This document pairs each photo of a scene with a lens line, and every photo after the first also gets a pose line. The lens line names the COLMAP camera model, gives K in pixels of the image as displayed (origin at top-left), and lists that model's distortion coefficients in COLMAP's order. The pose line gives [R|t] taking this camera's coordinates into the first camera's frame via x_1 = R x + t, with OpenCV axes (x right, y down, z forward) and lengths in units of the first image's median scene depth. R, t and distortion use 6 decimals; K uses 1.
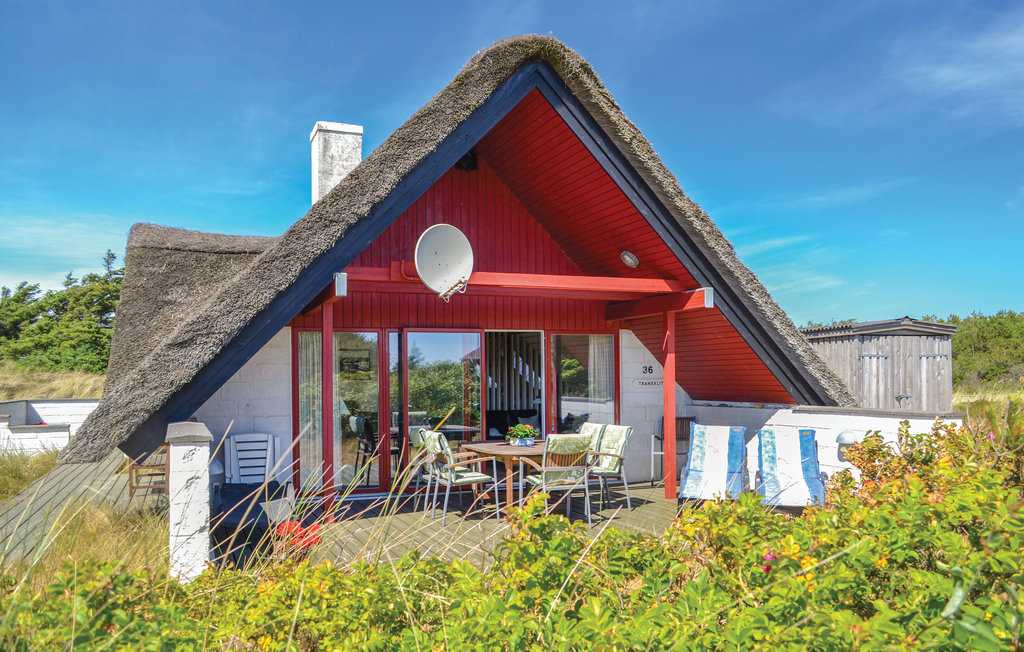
lens RADIAL K [[831.2, 0, 511.3], [0, 831.2, 374.1], [0, 0, 1]] dist [-0.001127, -0.001550]
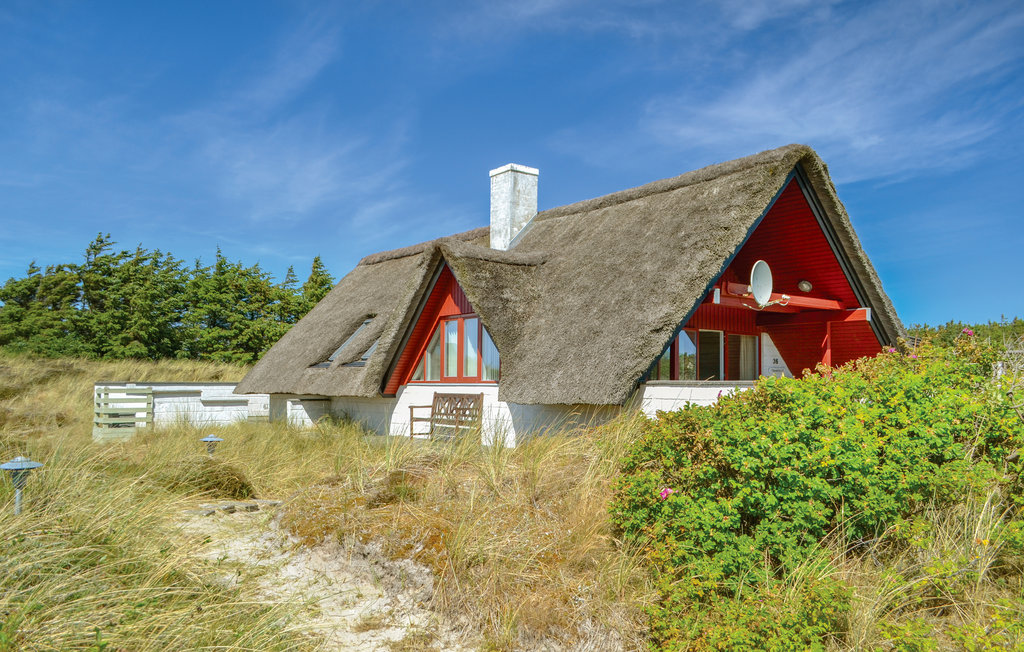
lens RADIAL K [[803.9, 0, 514.8], [0, 803.9, 372.1], [0, 0, 1]] dist [-0.041227, -0.001161]
pose [[0.963018, 0.019060, 0.268764, -0.759160], [-0.016794, 0.999801, -0.010726, 0.043047], [-0.268915, 0.005815, 0.963146, -0.263171]]
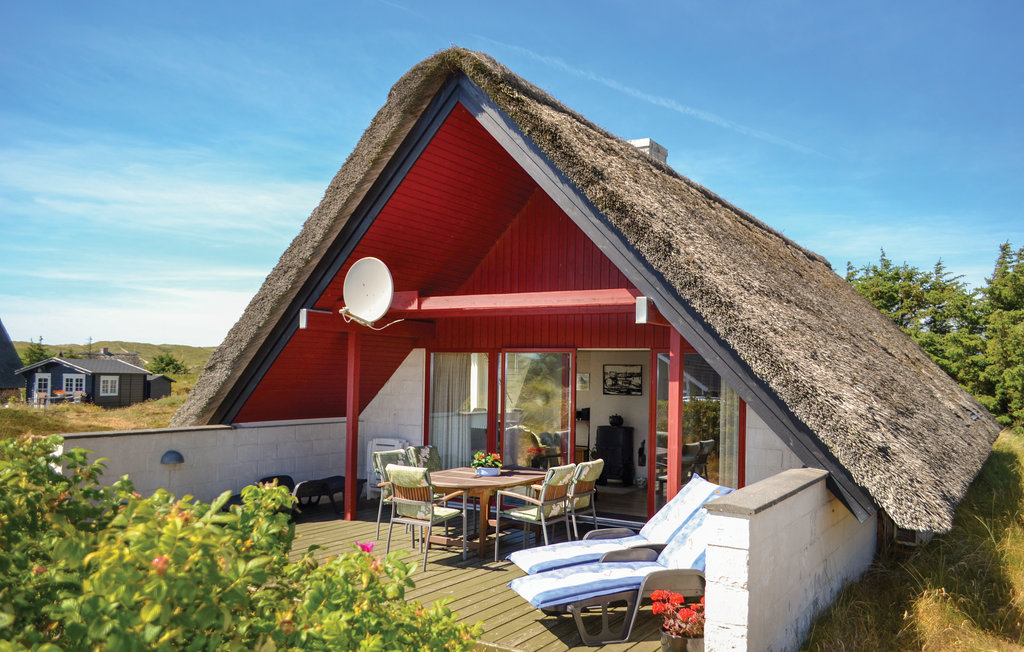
lens RADIAL K [[803.9, 0, 514.8], [0, 803.9, 372.1], [0, 0, 1]] dist [-0.041227, -0.001161]
pose [[0.589960, 0.020237, -0.807179, 0.711272], [-0.020023, 0.999745, 0.010429, -0.038806], [0.807184, 0.010009, 0.590215, 0.446859]]
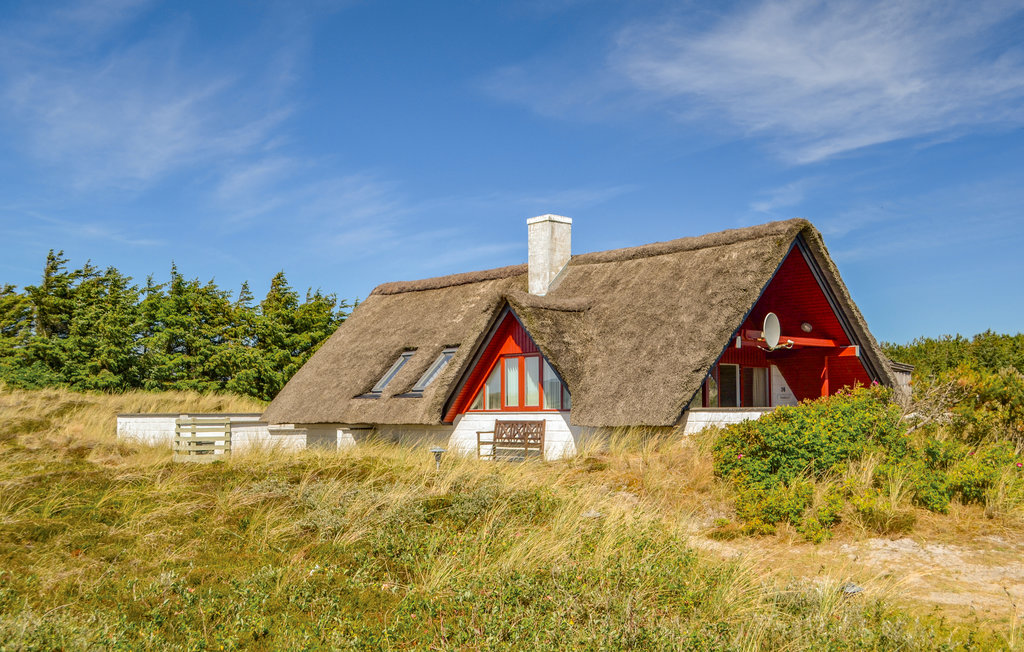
lens RADIAL K [[1078.3, 0, 512.2], [0, 1078.3, 367.6], [0, 0, 1]] dist [-0.088850, -0.004098]
pose [[0.942366, 0.019602, 0.334010, -1.245795], [-0.007046, 0.999224, -0.038761, 0.044600], [-0.334510, 0.034173, 0.941772, -0.988021]]
